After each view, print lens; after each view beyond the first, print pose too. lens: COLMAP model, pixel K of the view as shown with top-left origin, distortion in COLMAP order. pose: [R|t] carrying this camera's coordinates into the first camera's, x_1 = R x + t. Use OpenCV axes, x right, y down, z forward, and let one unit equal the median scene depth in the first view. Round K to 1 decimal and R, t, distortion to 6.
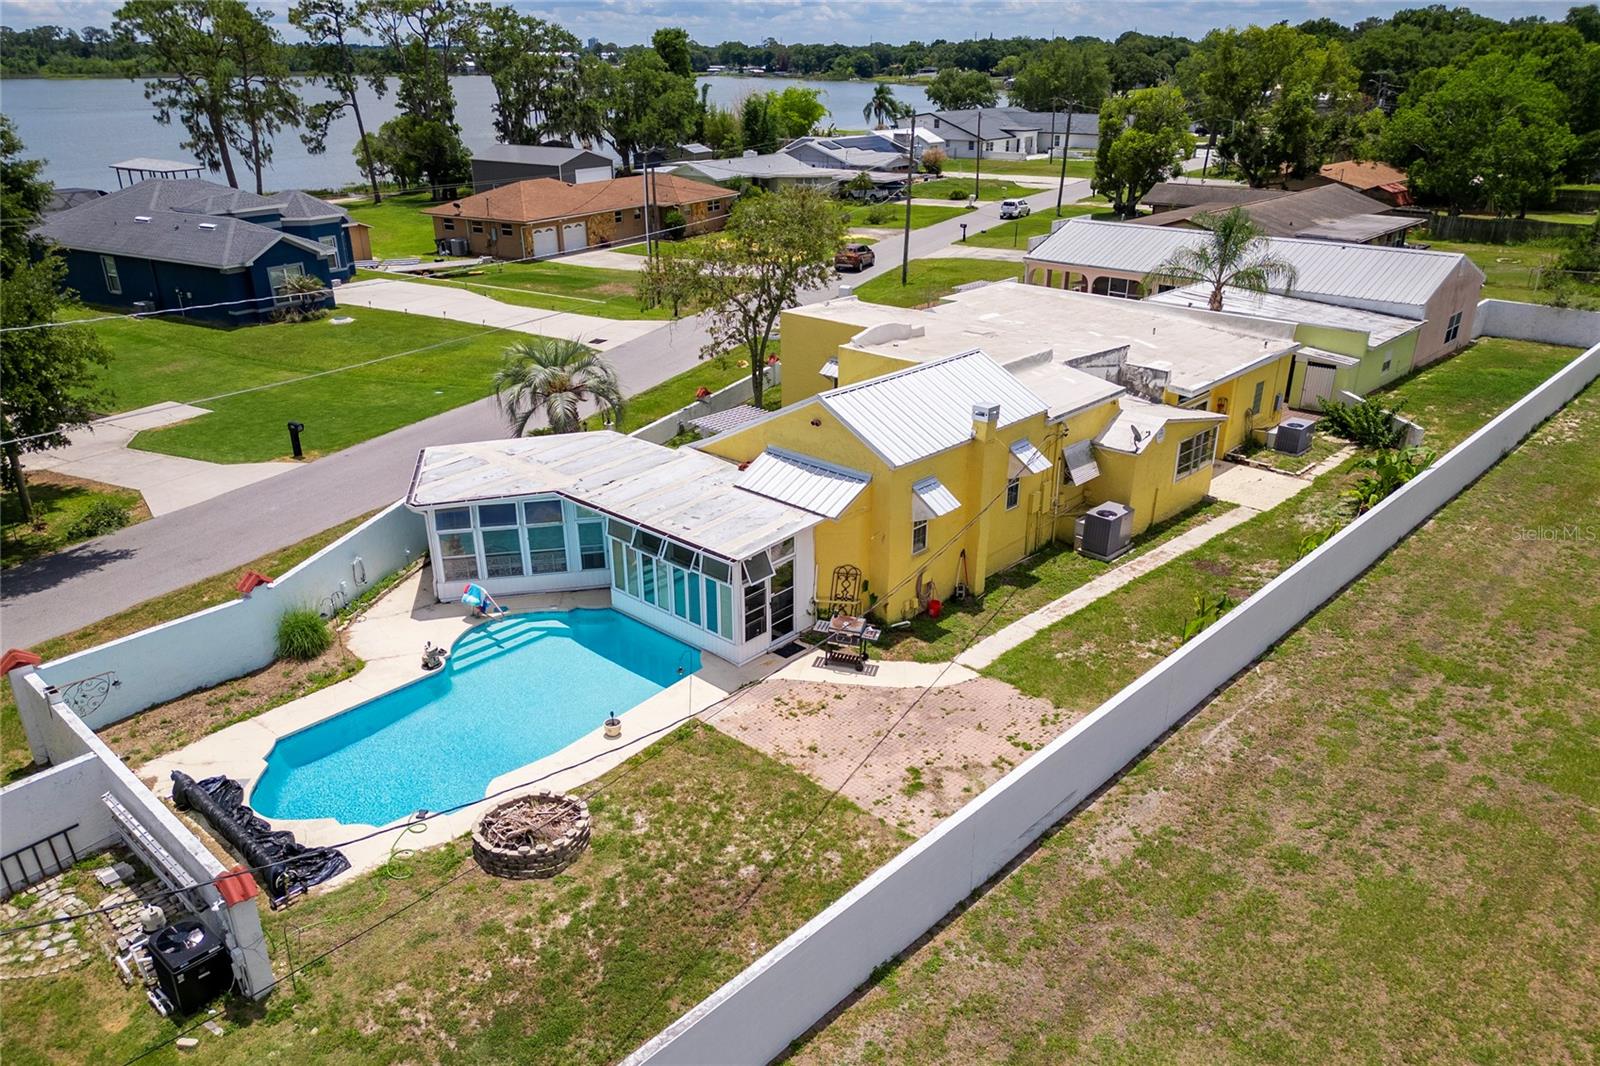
lens RADIAL K [[1132.9, 0, 798.0], [0, 1132.9, 579.1], [0, 0, 1]] dist [0.025844, -0.002996]
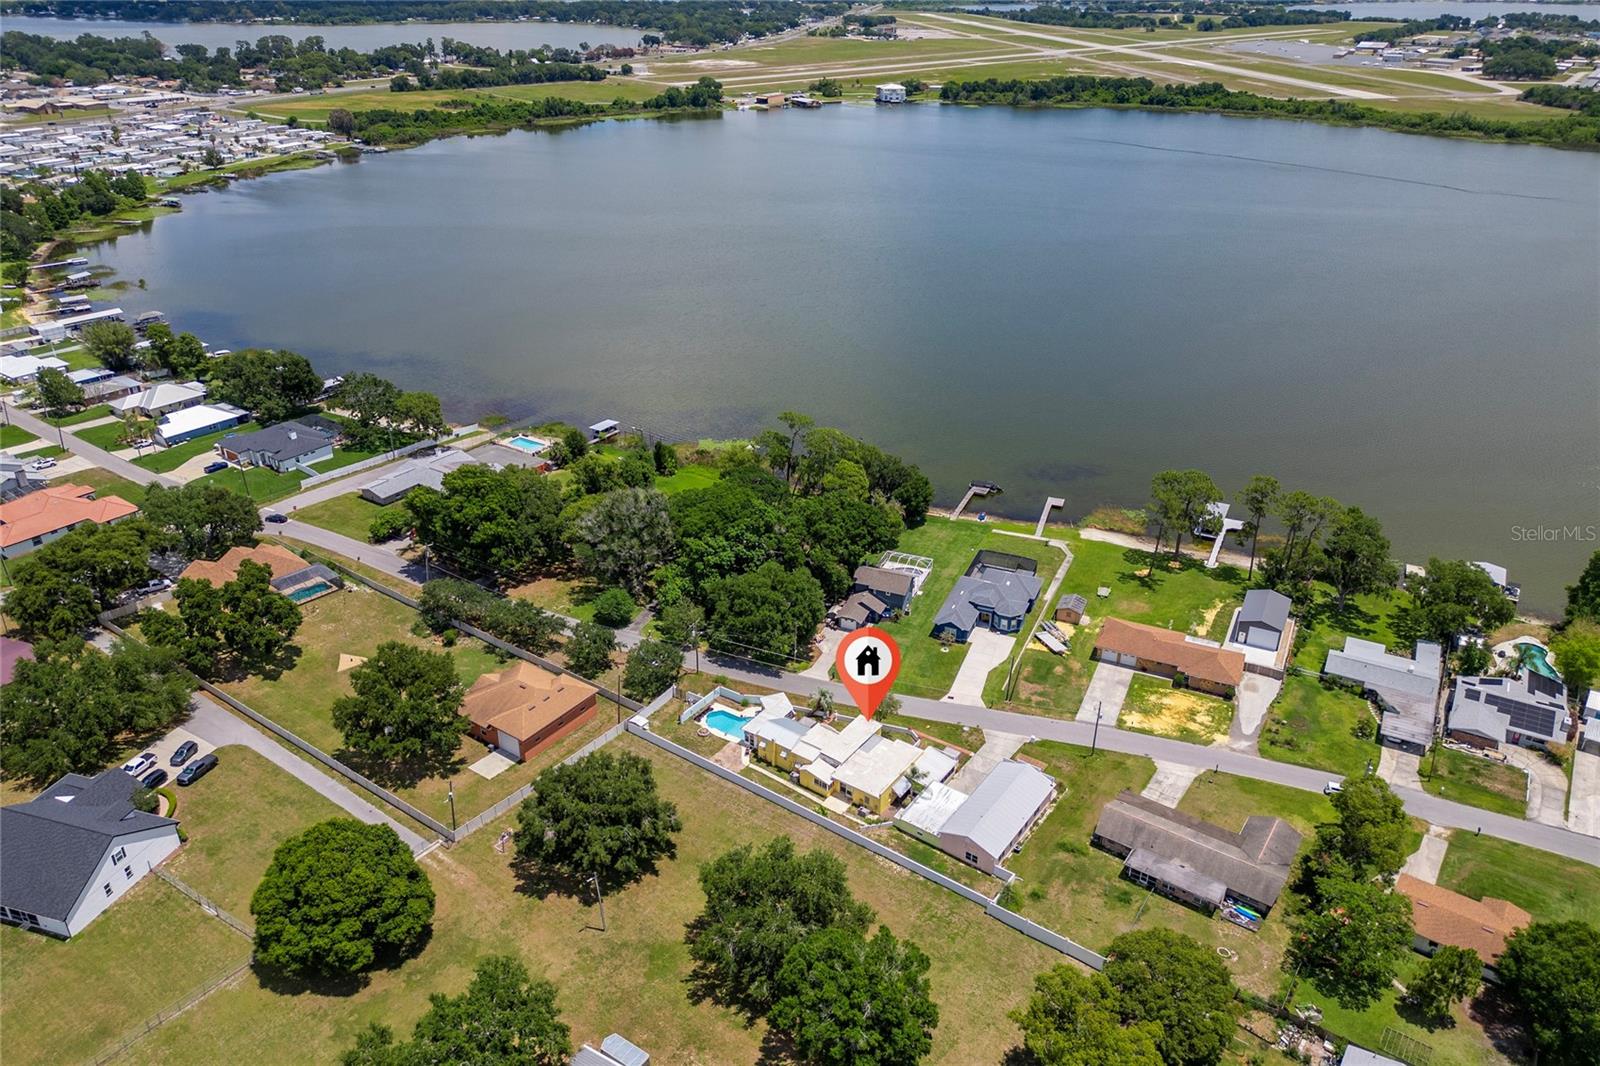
lens RADIAL K [[1122.8, 0, 800.0], [0, 1122.8, 533.0], [0, 0, 1]] dist [0.034350, -0.006373]
pose [[0.126316, 0.449545, -0.884281, 5.311018], [-0.420474, 0.831645, 0.362723, -3.507653], [0.898469, 0.326000, 0.294072, -1.103229]]
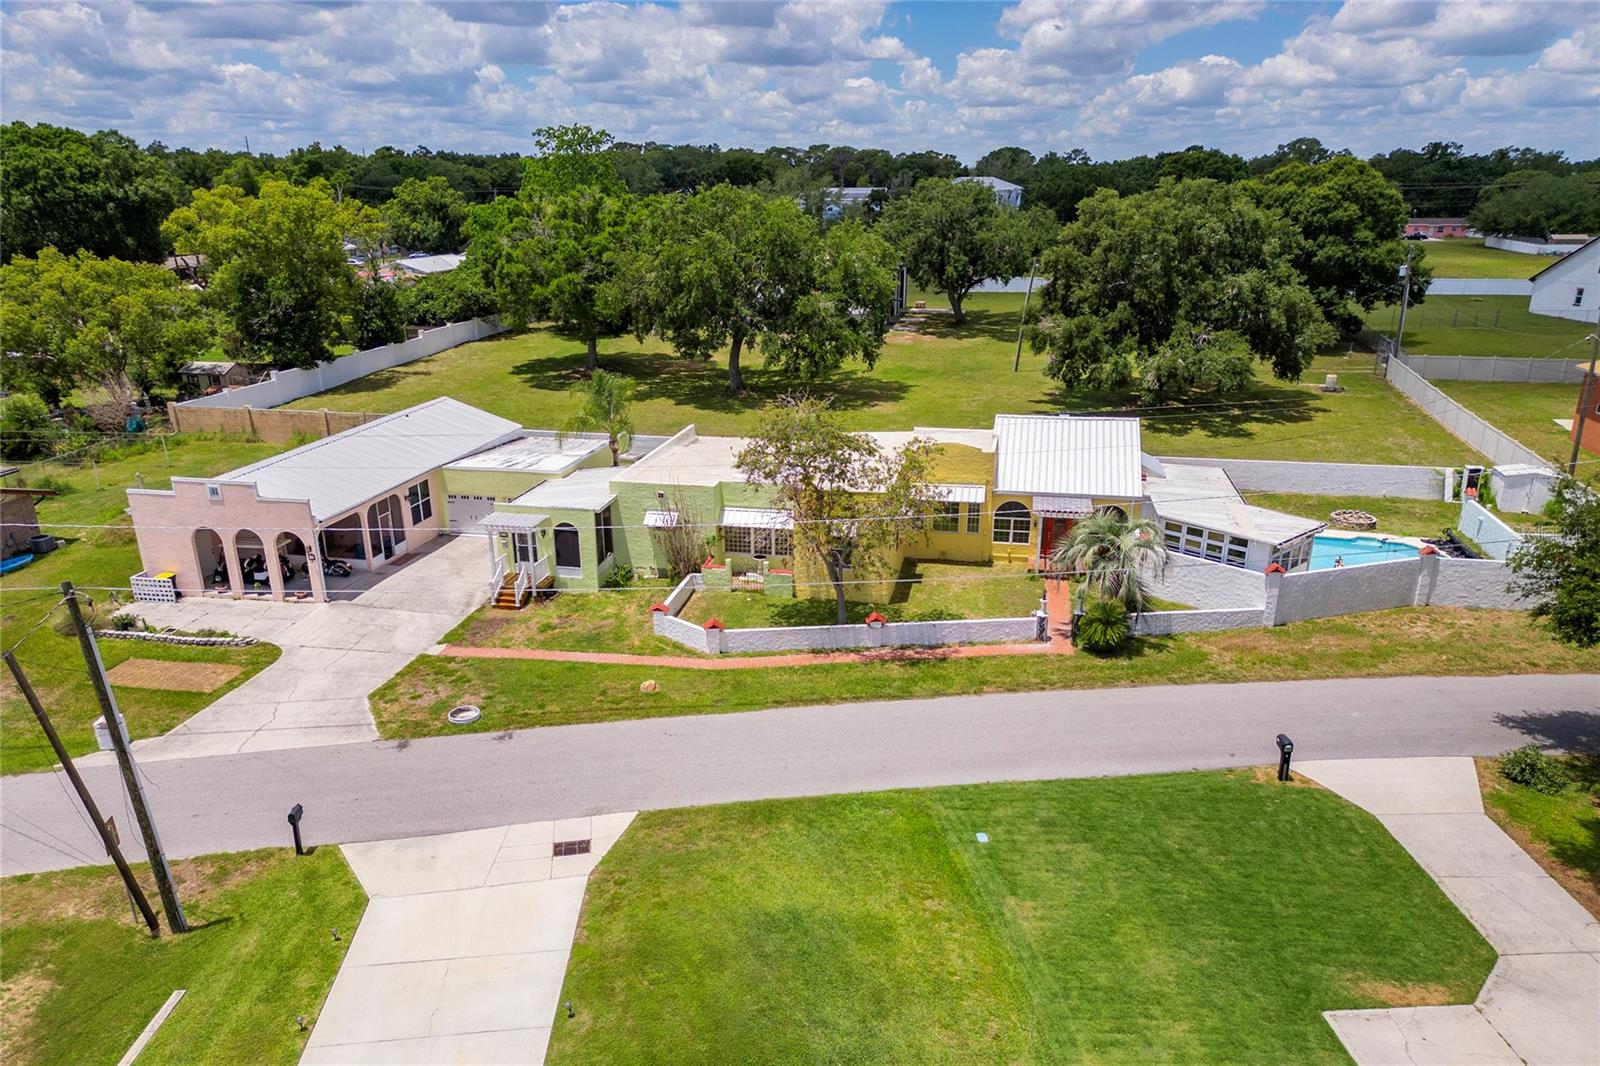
lens RADIAL K [[1132.9, 0, 798.0], [0, 1132.9, 579.1], [0, 0, 1]] dist [0.025844, -0.002996]
pose [[-0.521909, -0.277913, 0.806458, -1.347138], [0.369030, 0.778816, 0.507210, -1.155507], [-0.769043, 0.562325, -0.303913, 2.210018]]
